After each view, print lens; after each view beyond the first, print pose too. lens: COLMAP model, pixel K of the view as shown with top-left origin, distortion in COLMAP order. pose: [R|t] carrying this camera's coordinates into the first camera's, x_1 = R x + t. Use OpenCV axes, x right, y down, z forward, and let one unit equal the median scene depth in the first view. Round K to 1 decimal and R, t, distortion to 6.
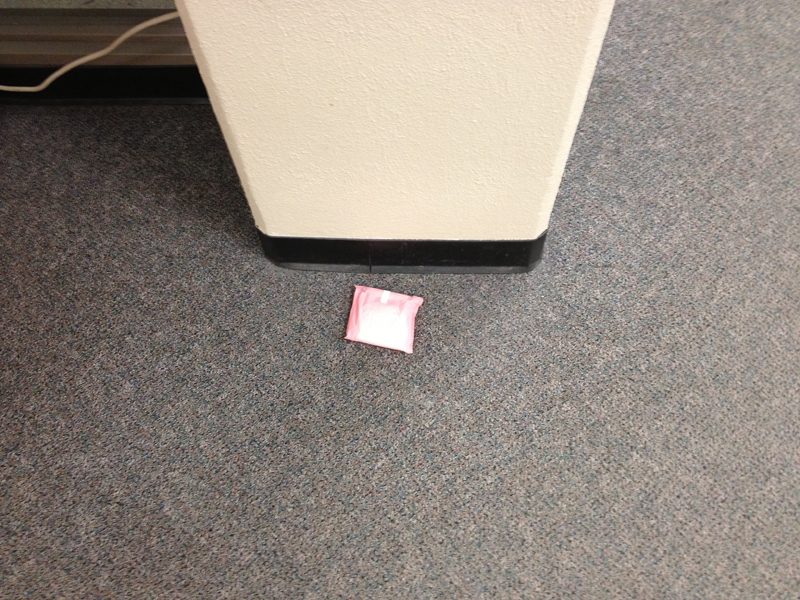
lens RADIAL K [[809.4, 0, 398.8], [0, 809.4, 300.5], [0, 0, 1]] dist [0.064505, 0.000000]
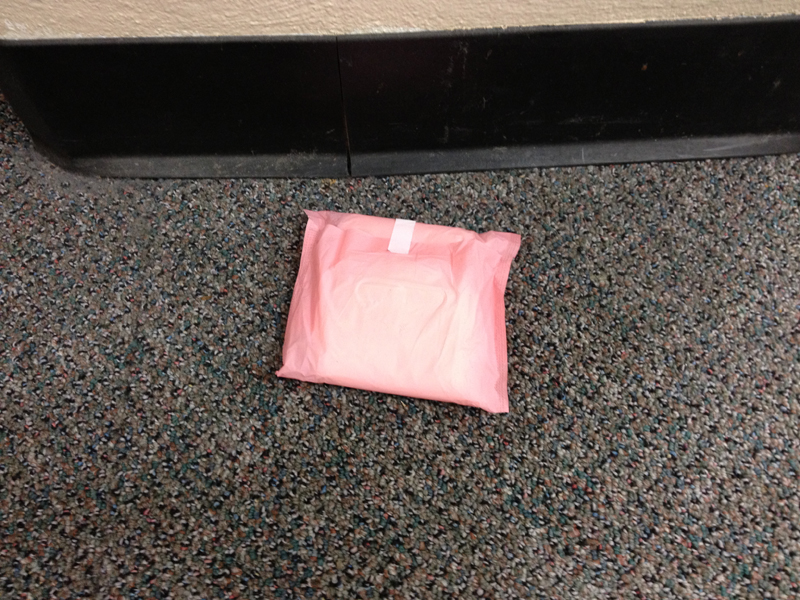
lens RADIAL K [[809.4, 0, 402.4], [0, 809.4, 299.7], [0, 0, 1]] dist [0.064505, 0.000000]
pose [[0.997637, -0.054150, 0.042287, -0.031337], [0.056196, 0.997226, -0.048799, 0.035701], [-0.039527, 0.051060, 0.997913, 0.688516]]
